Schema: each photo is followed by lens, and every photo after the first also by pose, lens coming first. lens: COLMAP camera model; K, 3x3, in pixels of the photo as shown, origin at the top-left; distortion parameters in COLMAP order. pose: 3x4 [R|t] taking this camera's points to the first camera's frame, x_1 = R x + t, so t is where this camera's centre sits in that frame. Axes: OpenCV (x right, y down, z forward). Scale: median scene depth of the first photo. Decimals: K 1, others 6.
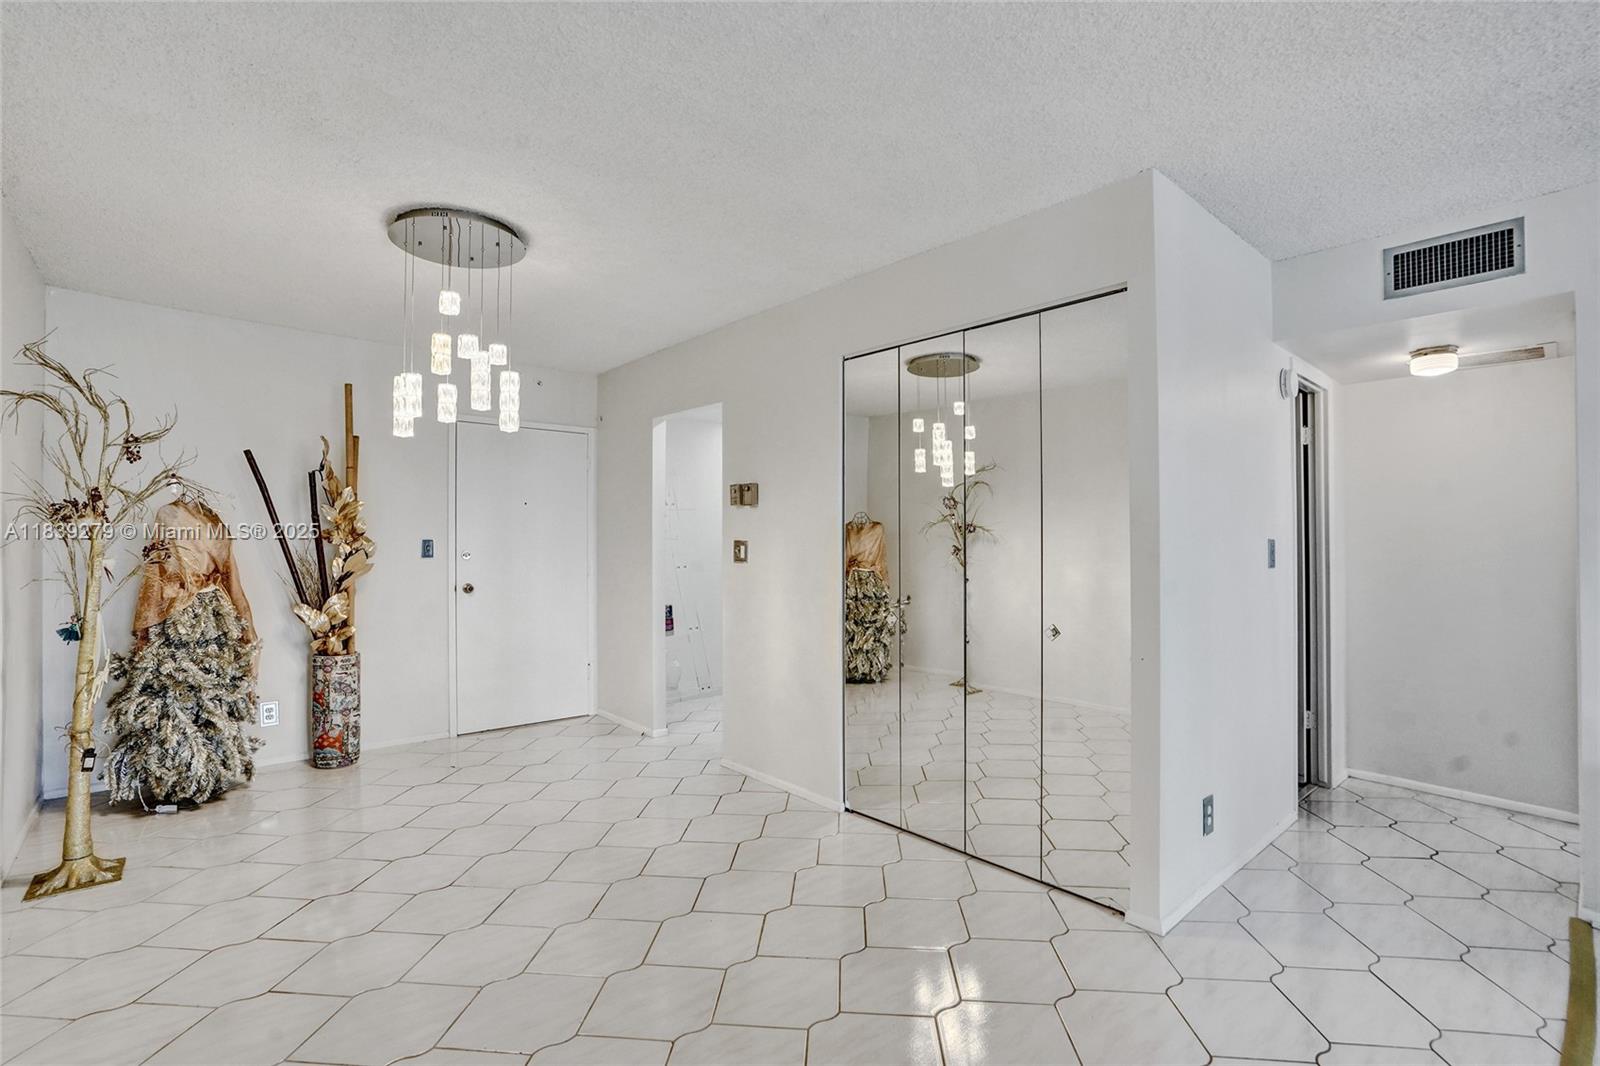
lens RADIAL K [[754.8, 0, 800.0], [0, 754.8, 533.0], [0, 0, 1]] dist [-0.050454, 0.020023]
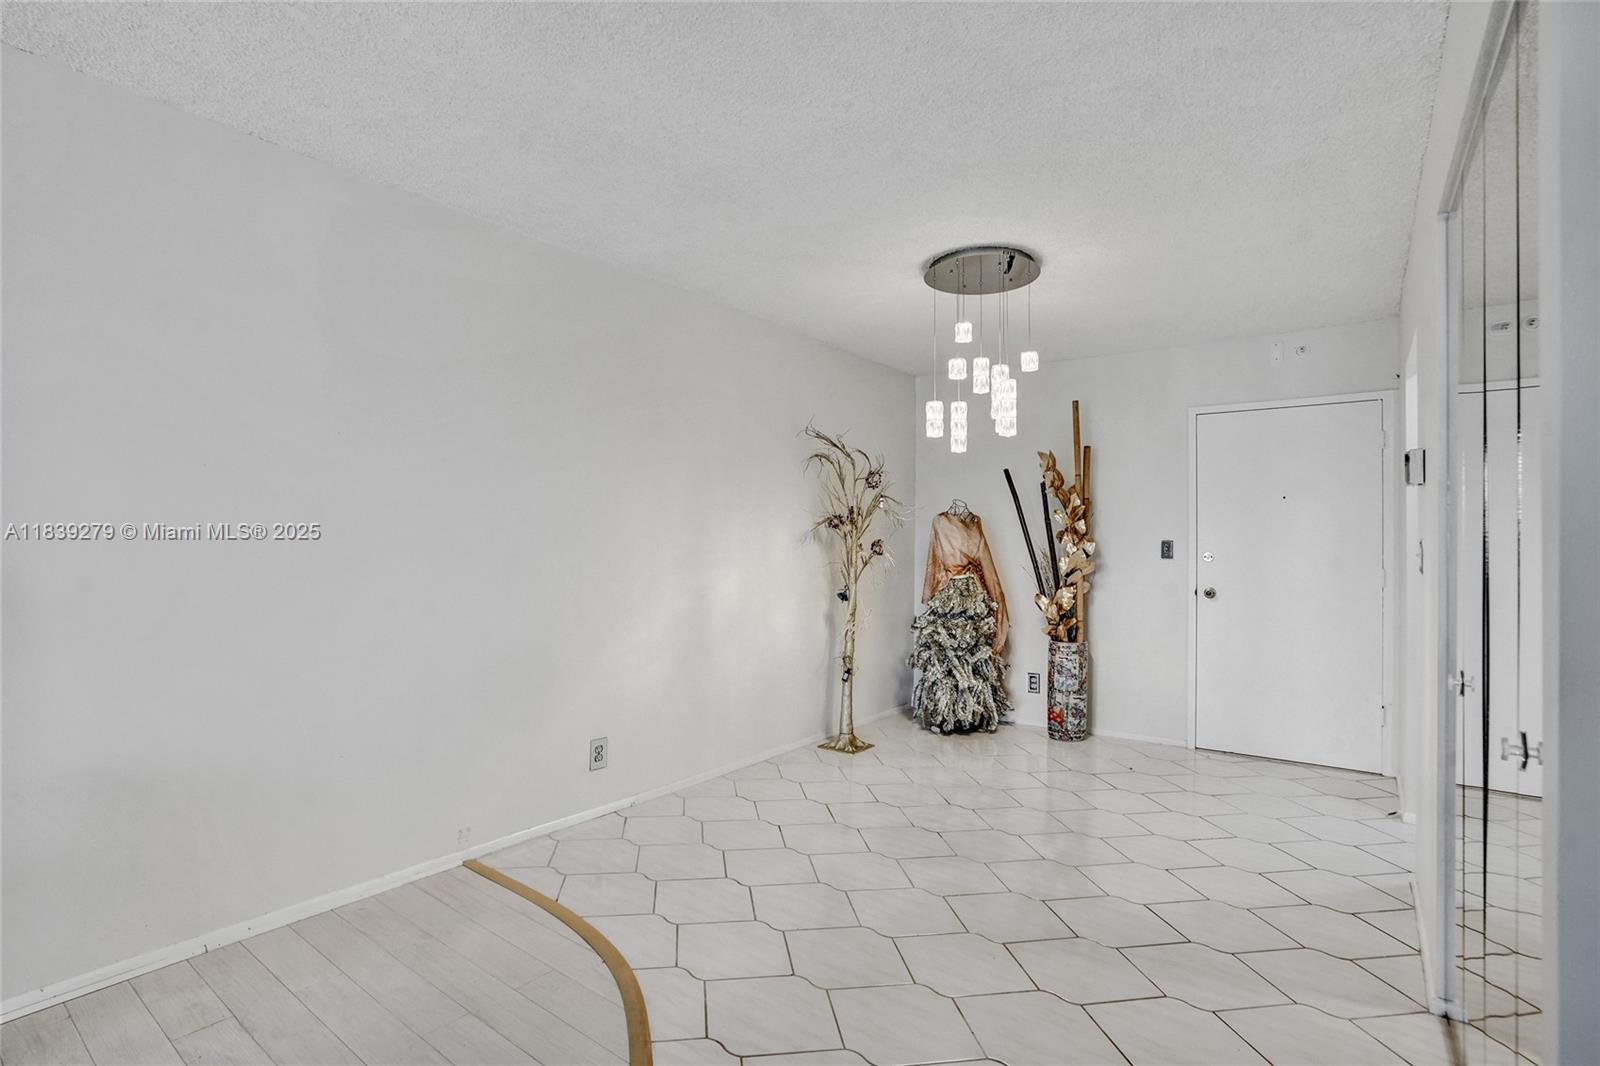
lens RADIAL K [[764.5, 0, 781.5], [0, 764.5, 534.8], [0, 0, 1]] dist [-0.035874, -0.000069]
pose [[0.195738, -0.014373, -0.980551, 0.506471], [0.004862, 0.999895, -0.013686, 0.017038], [0.980644, -0.002088, 0.195787, 0.403654]]
